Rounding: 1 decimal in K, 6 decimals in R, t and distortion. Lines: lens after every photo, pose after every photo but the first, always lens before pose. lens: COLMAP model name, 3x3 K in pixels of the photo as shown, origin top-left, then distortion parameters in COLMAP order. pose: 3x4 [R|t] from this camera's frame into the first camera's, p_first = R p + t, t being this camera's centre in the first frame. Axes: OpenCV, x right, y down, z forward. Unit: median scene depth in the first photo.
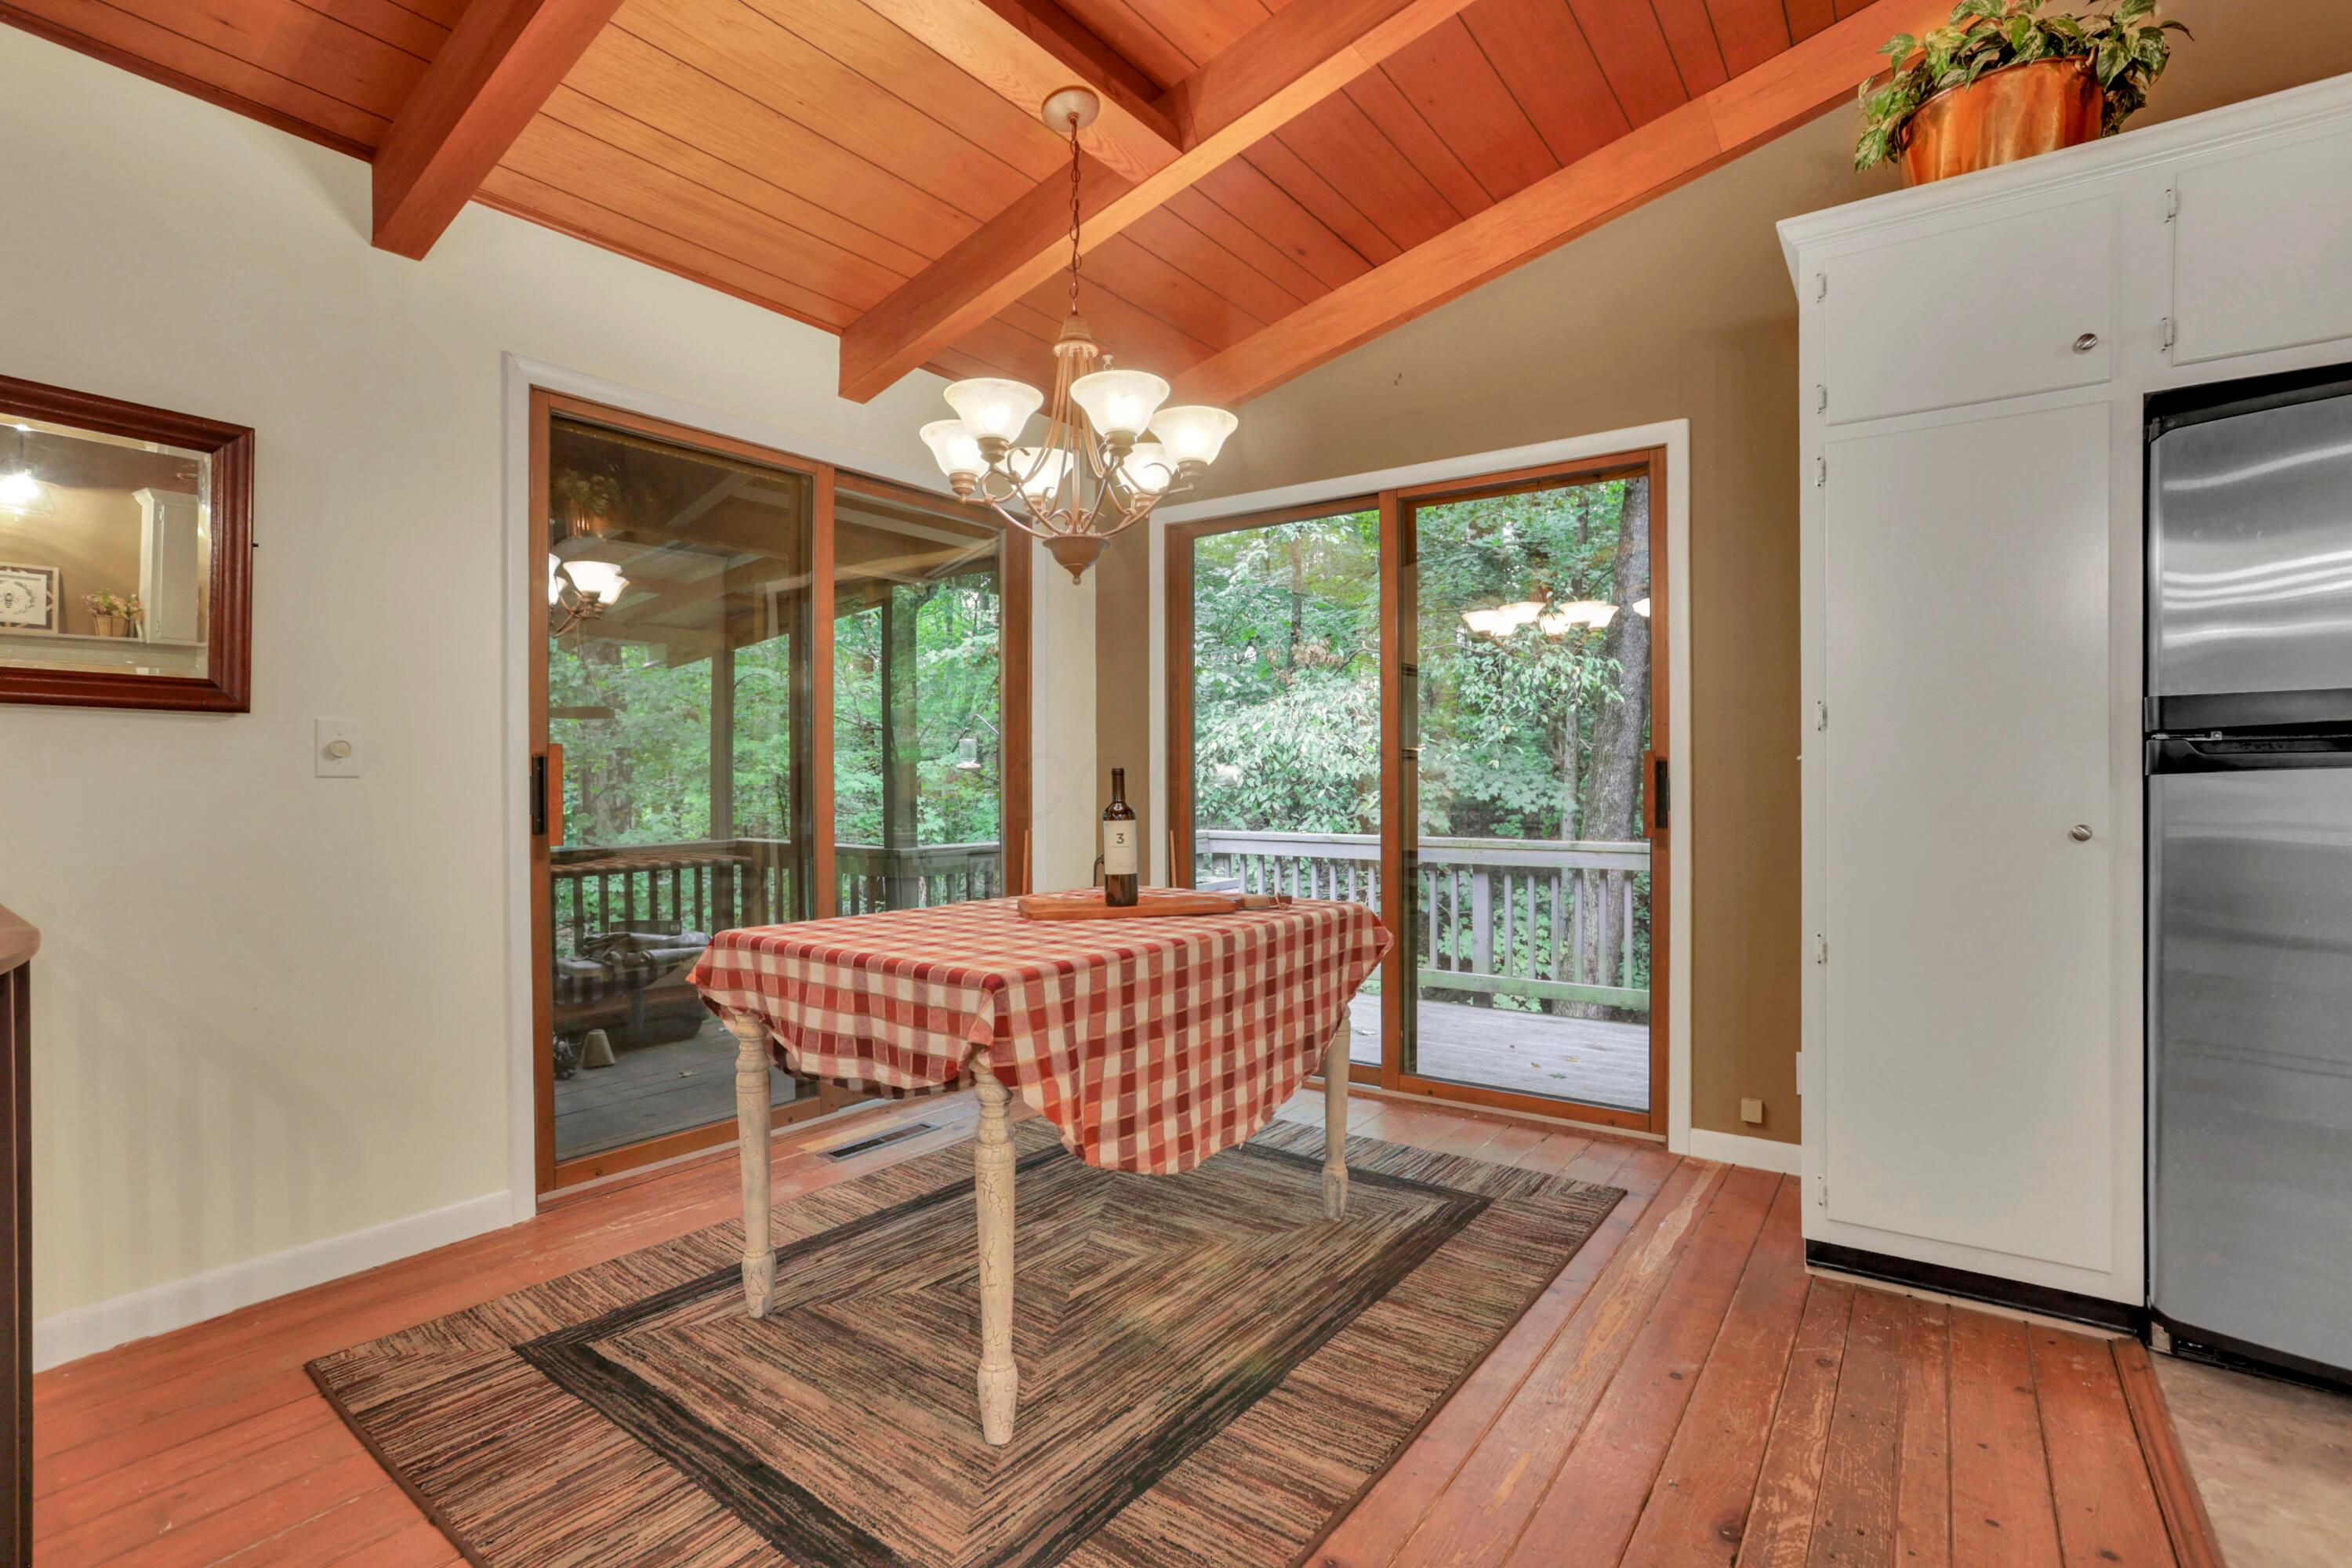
lens RADIAL K [[1108.7, 0, 1176.0], [0, 1108.7, 784.0], [0, 0, 1]] dist [0.007855, 0.000490]
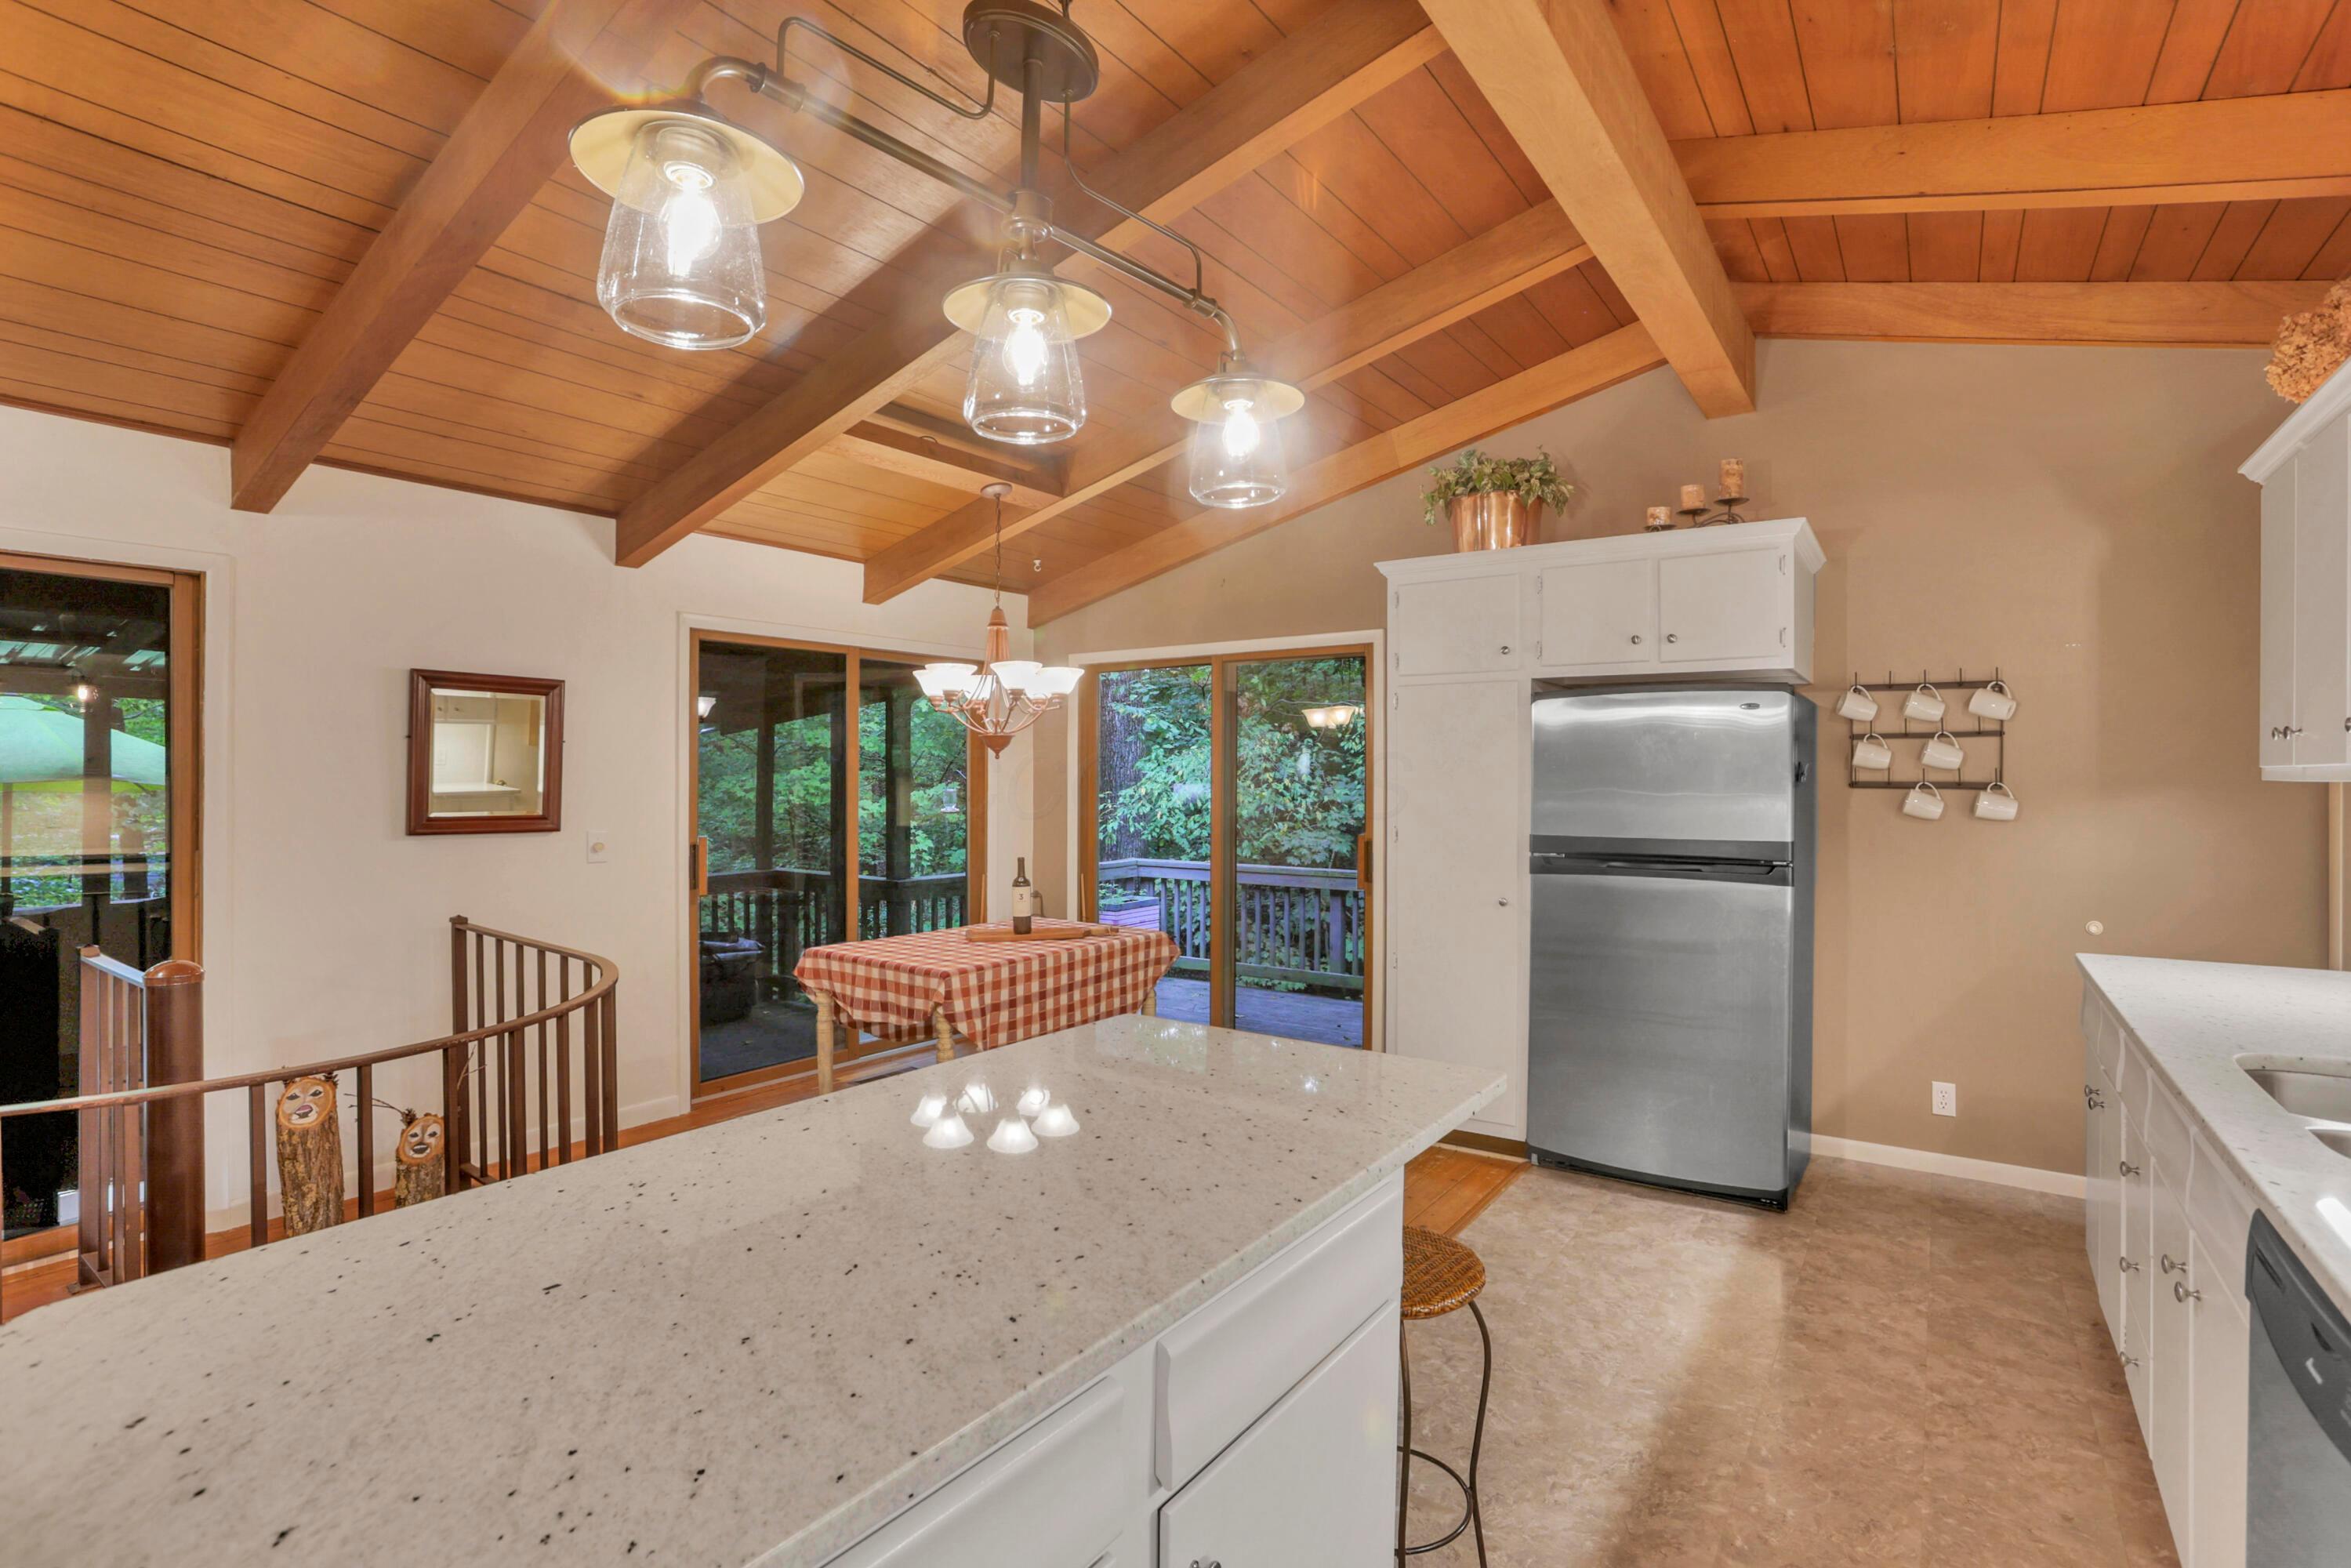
lens RADIAL K [[1090.2, 0, 1129.7], [0, 1090.2, 737.7], [0, 0, 1]] dist [-0.000298, -0.000003]
pose [[0.999531, -0.003847, -0.030366, 0.206473], [0.002490, 0.999001, -0.044619, -0.147758], [0.030508, 0.044523, 0.998542, -0.893590]]
